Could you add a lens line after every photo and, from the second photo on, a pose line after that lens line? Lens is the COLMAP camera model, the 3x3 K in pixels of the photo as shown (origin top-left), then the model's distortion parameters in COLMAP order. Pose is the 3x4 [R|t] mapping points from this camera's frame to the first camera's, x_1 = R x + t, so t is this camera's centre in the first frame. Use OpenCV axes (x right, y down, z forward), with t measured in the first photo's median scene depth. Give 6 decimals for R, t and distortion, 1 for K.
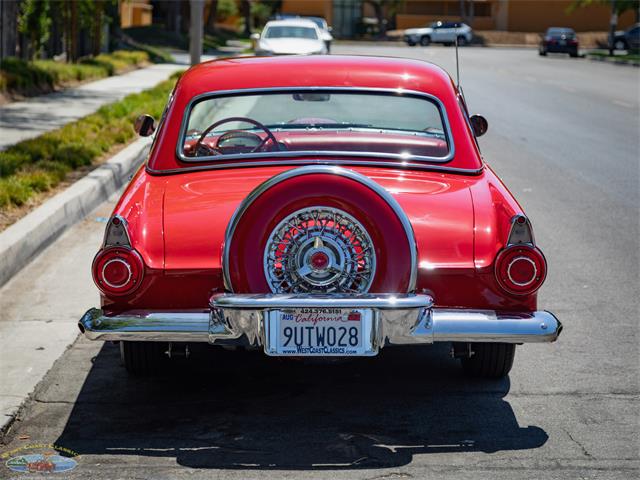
lens RADIAL K [[2352.3, 0, 320.0], [0, 2352.3, 240.0], [0, 0, 1]] dist [0.285561, -0.995702]
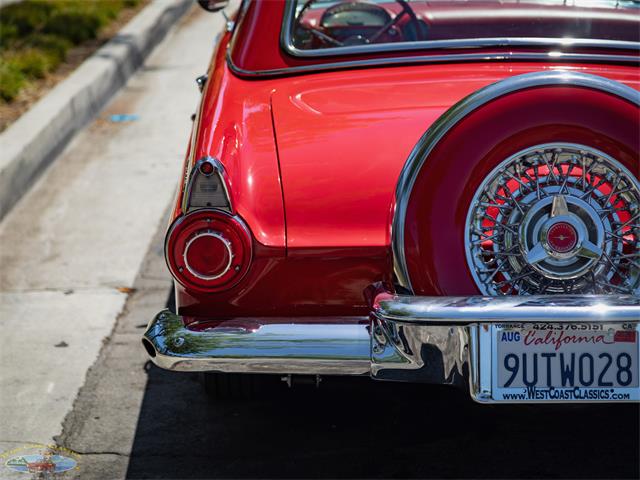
lens RADIAL K [[2591.5, 0, 320.0], [0, 2591.5, 240.0], [0, 0, 1]] dist [0.114303, 2.333768]
pose [[0.999965, -0.006754, 0.004881, -0.057296], [0.006475, 0.998459, 0.055123, -0.023835], [-0.005246, -0.055090, 0.998468, 0.328360]]
